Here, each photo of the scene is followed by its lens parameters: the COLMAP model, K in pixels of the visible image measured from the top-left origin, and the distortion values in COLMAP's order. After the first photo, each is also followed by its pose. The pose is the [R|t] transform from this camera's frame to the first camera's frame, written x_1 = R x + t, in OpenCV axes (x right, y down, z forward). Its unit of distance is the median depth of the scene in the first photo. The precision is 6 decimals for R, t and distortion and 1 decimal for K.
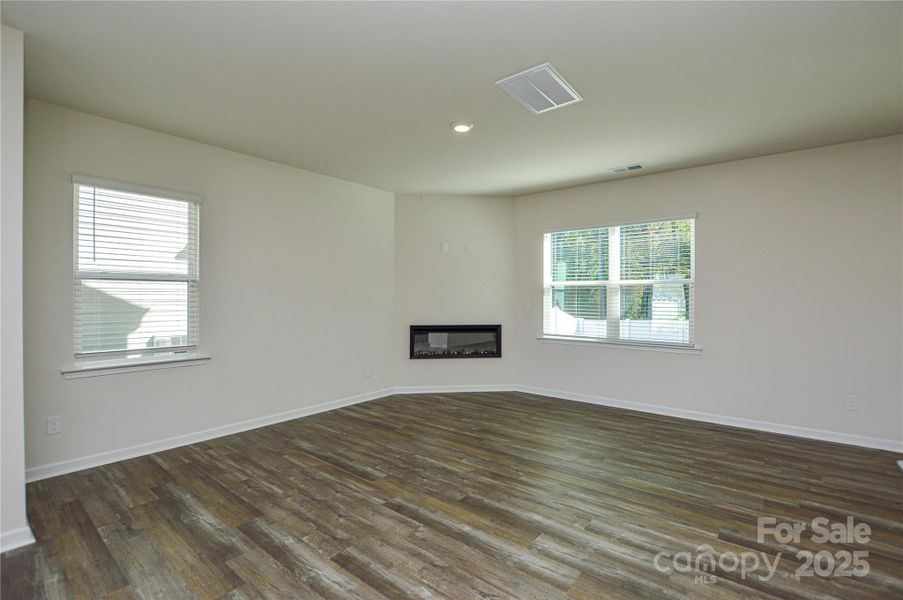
lens RADIAL K [[409.4, 0, 449.8], [0, 409.4, 299.4], [0, 0, 1]] dist [-0.025903, 0.000508]
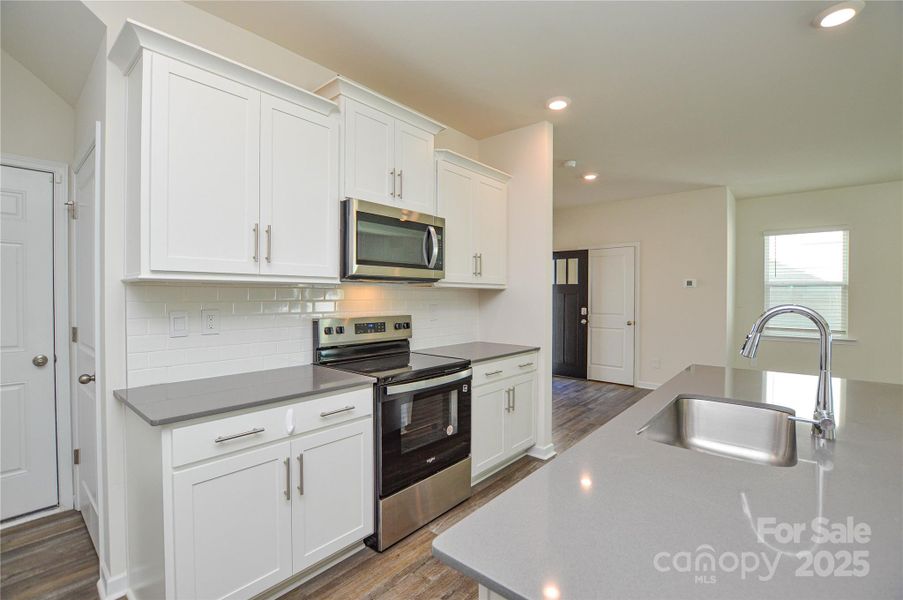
lens RADIAL K [[399.7, 0, 451.5], [0, 399.7, 300.0], [0, 0, 1]] dist [-0.027558, 0.000525]
pose [[-0.029186, 0.008652, -0.999537, 0.767760], [-0.009850, 0.999911, 0.008943, 0.006475], [0.999525, 0.010106, -0.029098, -0.336225]]
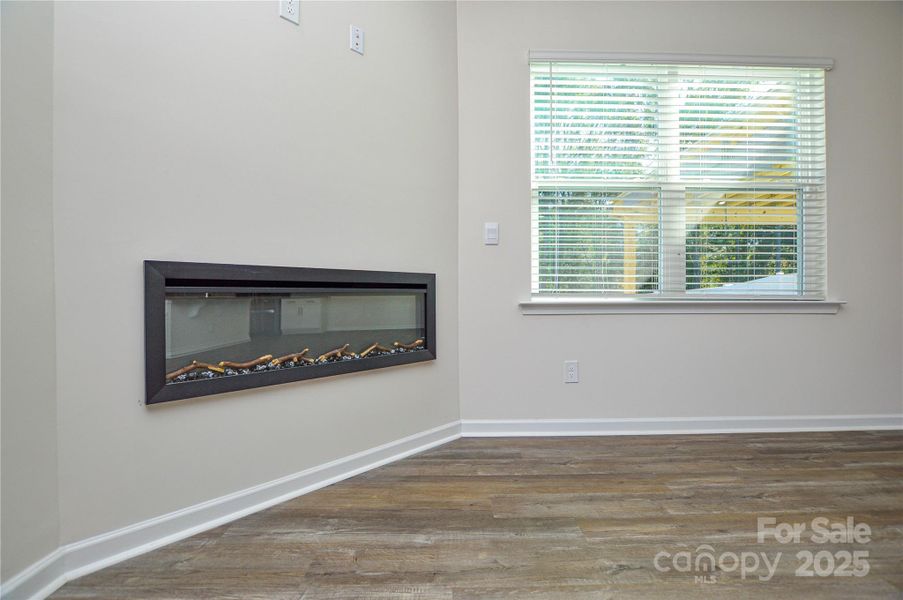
lens RADIAL K [[399.7, 0, 451.5], [0, 399.7, 300.0], [0, 0, 1]] dist [-0.027558, 0.000525]
pose [[0.769284, -0.008246, 0.638854, -0.159725], [0.007419, 0.999965, 0.003973, 0.131109], [-0.638864, 0.001683, 0.769318, 1.083831]]
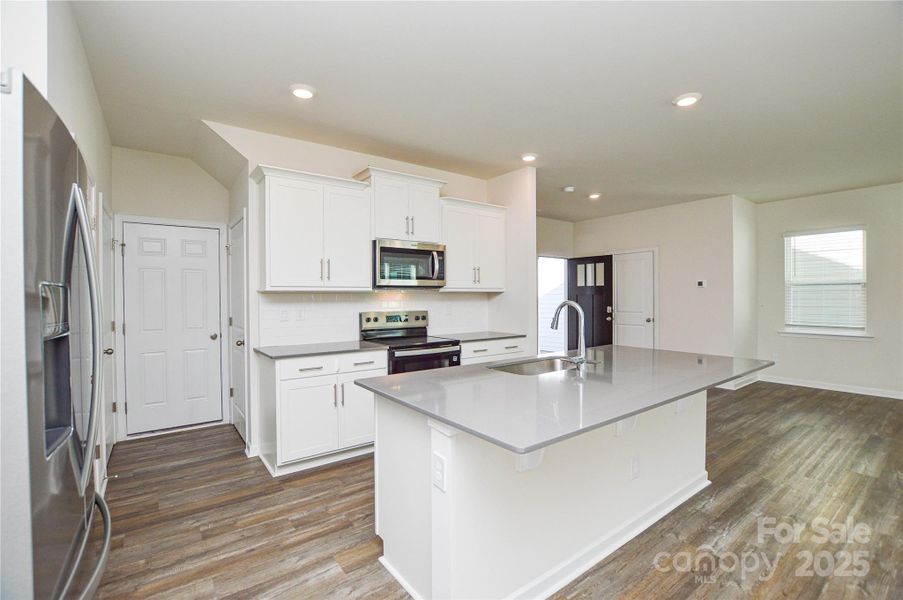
lens RADIAL K [[397.9, 0, 451.5], [0, 397.9, 300.0], [0, 0, 1]] dist [-0.029987, -0.000140]
pose [[-0.246283, 0.006219, -0.969178, 1.071922], [-0.000842, 0.999978, 0.006631, 0.005716], [0.969198, 0.002449, -0.246272, -0.094282]]
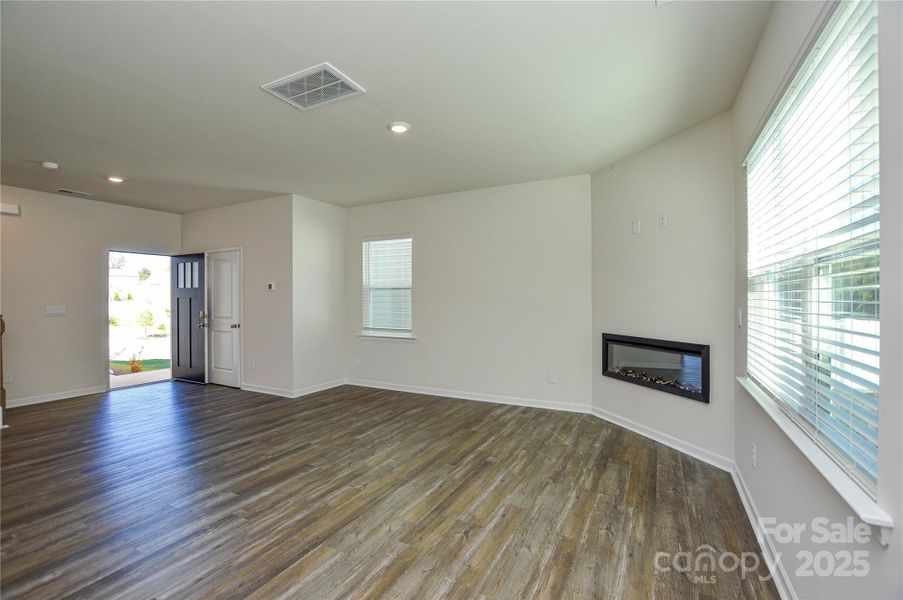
lens RADIAL K [[404.6, 0, 450.2], [0, 404.6, 292.6], [0, 0, 1]] dist [-0.023912, 0.000146]
pose [[0.195686, -0.019025, -0.980482, 0.923998], [-0.000587, 0.999809, -0.019518, 0.002305], [0.980666, 0.004395, 0.195638, 0.842202]]
